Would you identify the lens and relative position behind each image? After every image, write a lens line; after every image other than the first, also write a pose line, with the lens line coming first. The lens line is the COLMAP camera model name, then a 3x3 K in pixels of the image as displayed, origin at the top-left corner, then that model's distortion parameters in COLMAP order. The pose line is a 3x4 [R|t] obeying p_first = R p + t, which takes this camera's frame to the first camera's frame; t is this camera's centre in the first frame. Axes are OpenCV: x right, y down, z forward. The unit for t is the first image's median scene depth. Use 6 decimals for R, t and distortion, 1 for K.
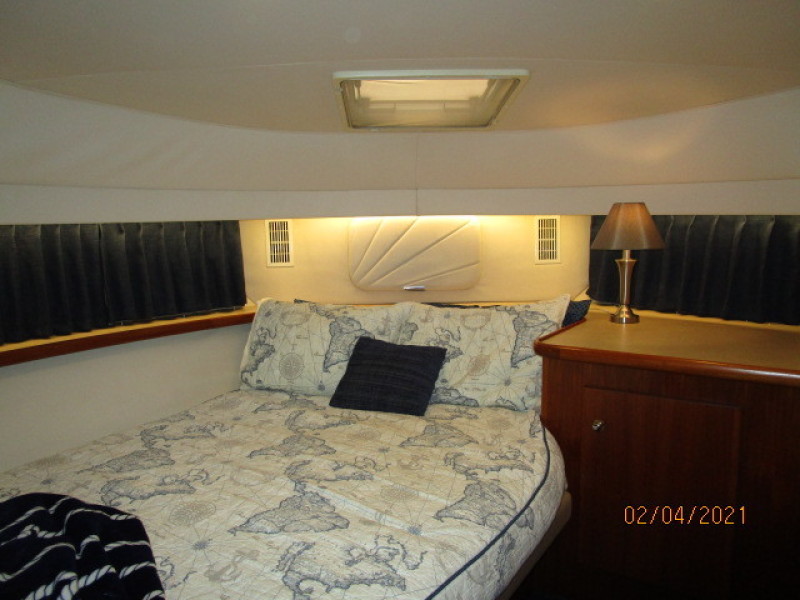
lens RADIAL K [[574.1, 0, 400.0], [0, 574.1, 300.0], [0, 0, 1]] dist [-0.019581, -0.000743]
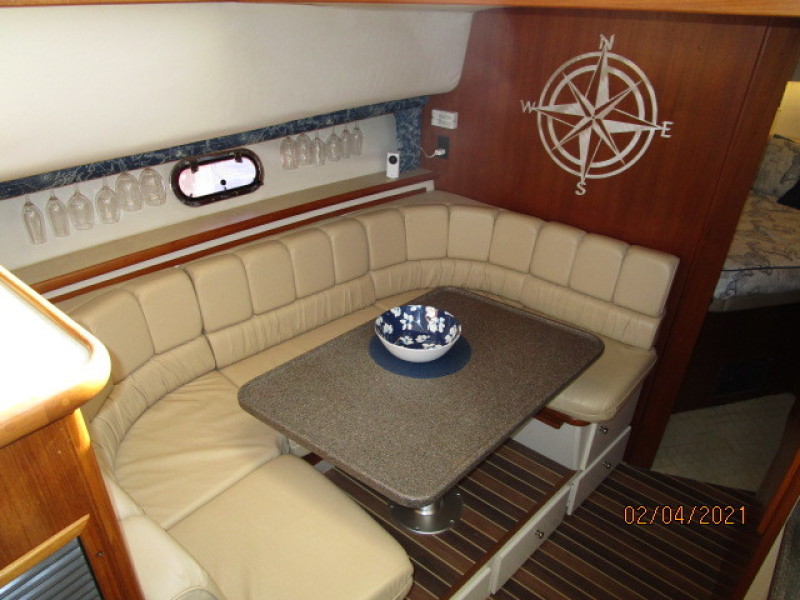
lens RADIAL K [[574.1, 0, 400.0], [0, 574.1, 300.0], [0, 0, 1]] dist [-0.019581, -0.000743]
pose [[0.754293, 0.361295, -0.548186, 0.085991], [-0.124068, 0.898362, 0.421371, -0.164530], [0.644709, -0.249824, 0.722453, -1.268614]]
